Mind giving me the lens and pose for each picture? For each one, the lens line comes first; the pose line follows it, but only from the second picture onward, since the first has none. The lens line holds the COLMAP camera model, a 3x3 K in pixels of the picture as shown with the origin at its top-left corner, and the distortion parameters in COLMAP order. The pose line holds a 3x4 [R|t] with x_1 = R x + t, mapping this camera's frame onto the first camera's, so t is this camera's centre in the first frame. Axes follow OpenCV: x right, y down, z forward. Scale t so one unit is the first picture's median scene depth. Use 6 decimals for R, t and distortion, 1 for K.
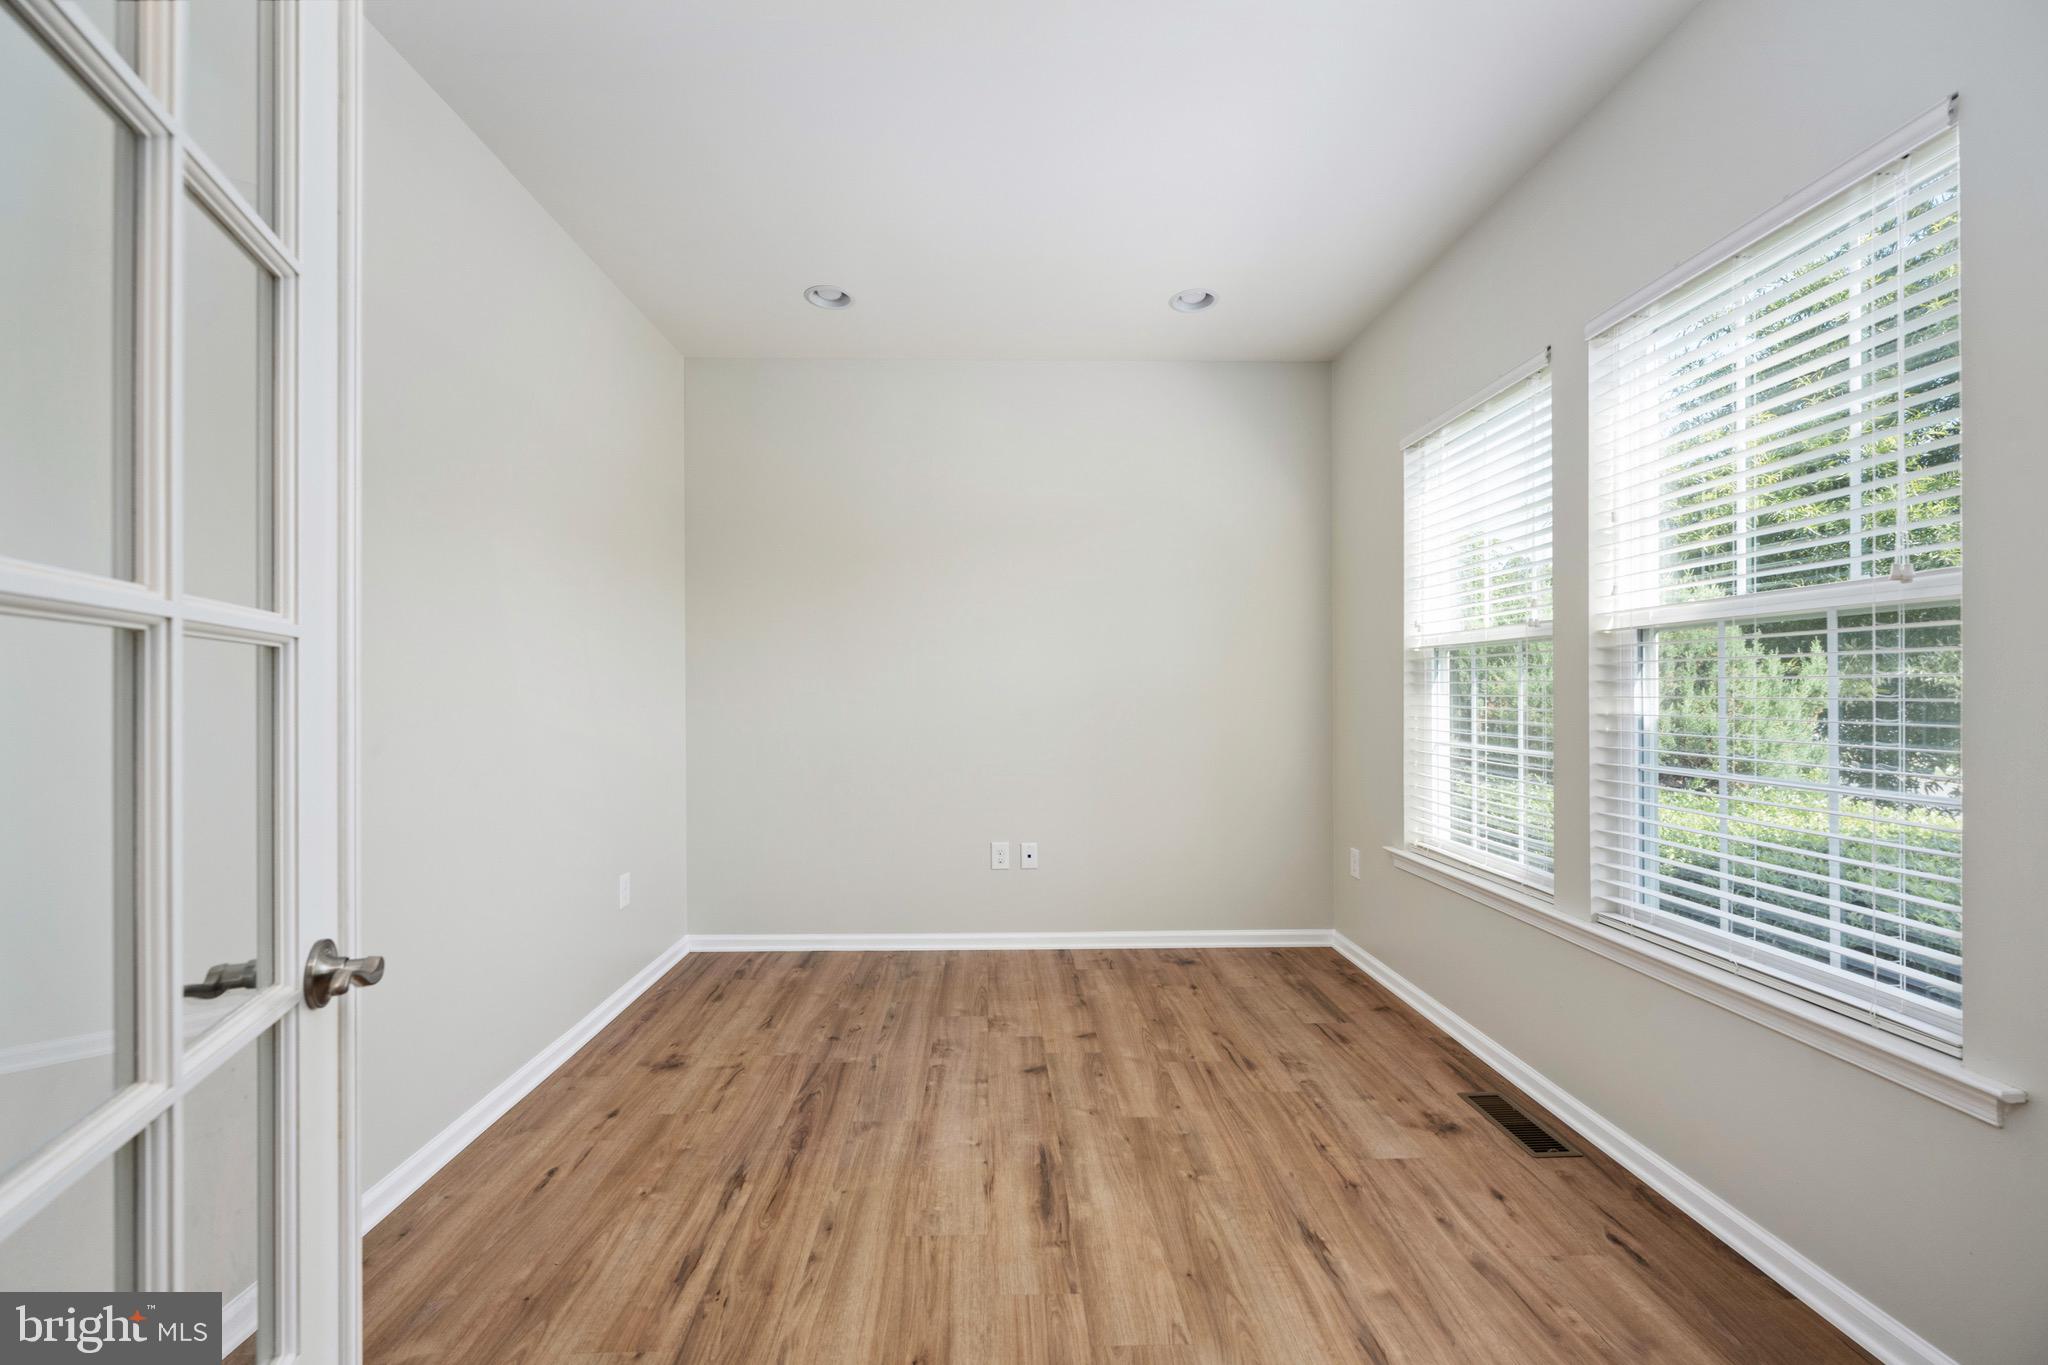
lens RADIAL K [[816.6, 0, 1016.6], [0, 816.6, 685.2], [0, 0, 1]] dist [-0.002095, -0.000078]
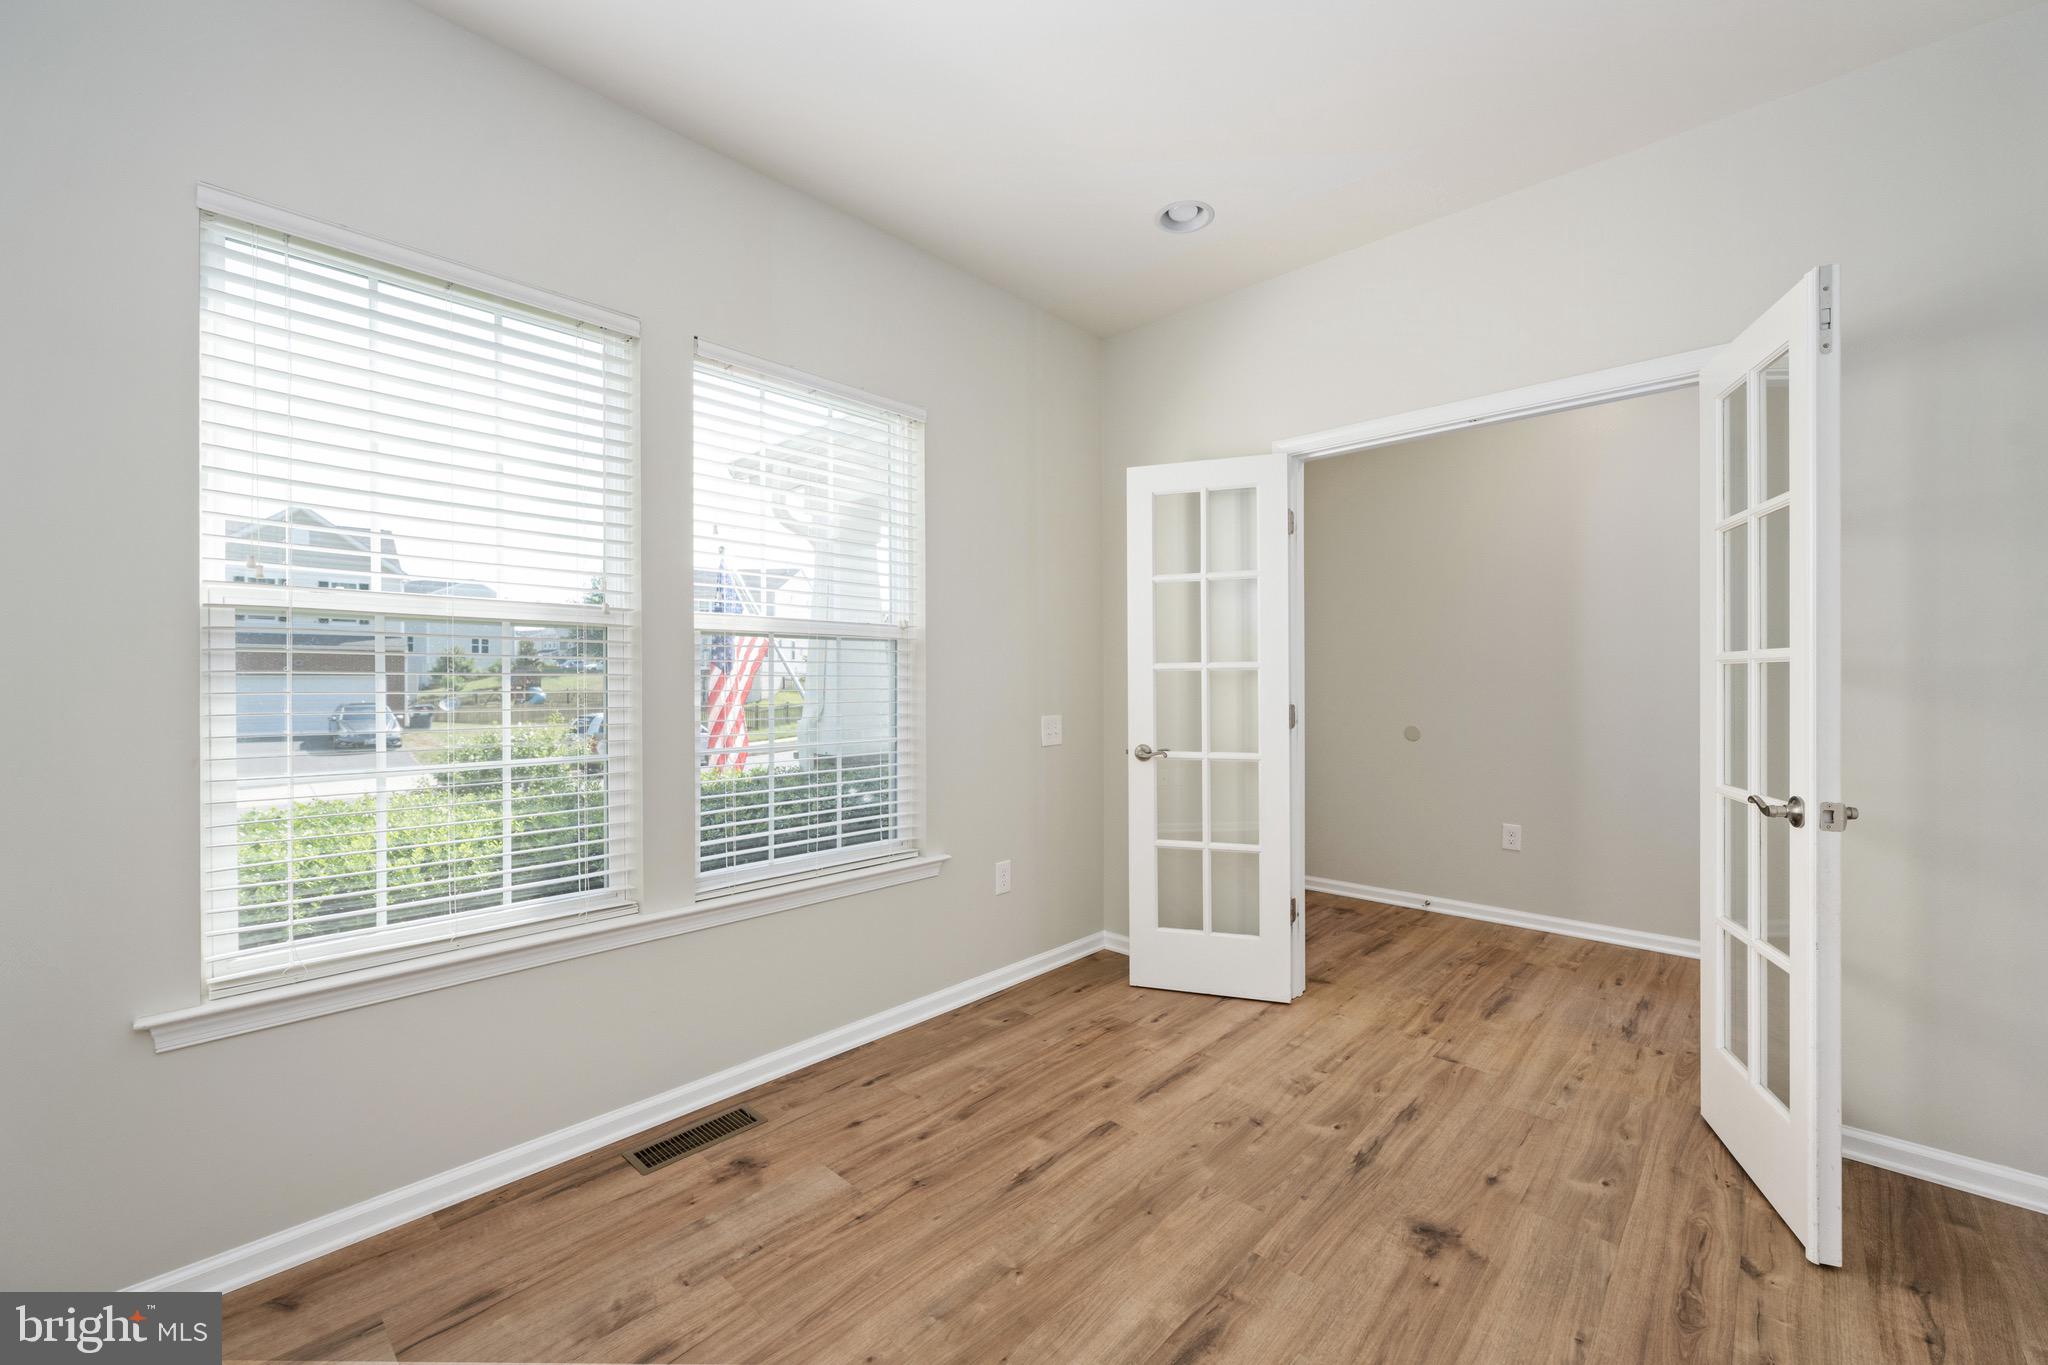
lens RADIAL K [[816.6, 0, 1016.6], [0, 816.6, 685.2], [0, 0, 1]] dist [-0.002095, -0.000078]
pose [[-0.702042, 0.002861, 0.712129, -0.388870], [0.001379, 0.999996, -0.002658, 0.012008], [-0.712134, -0.000884, -0.702043, 1.646617]]
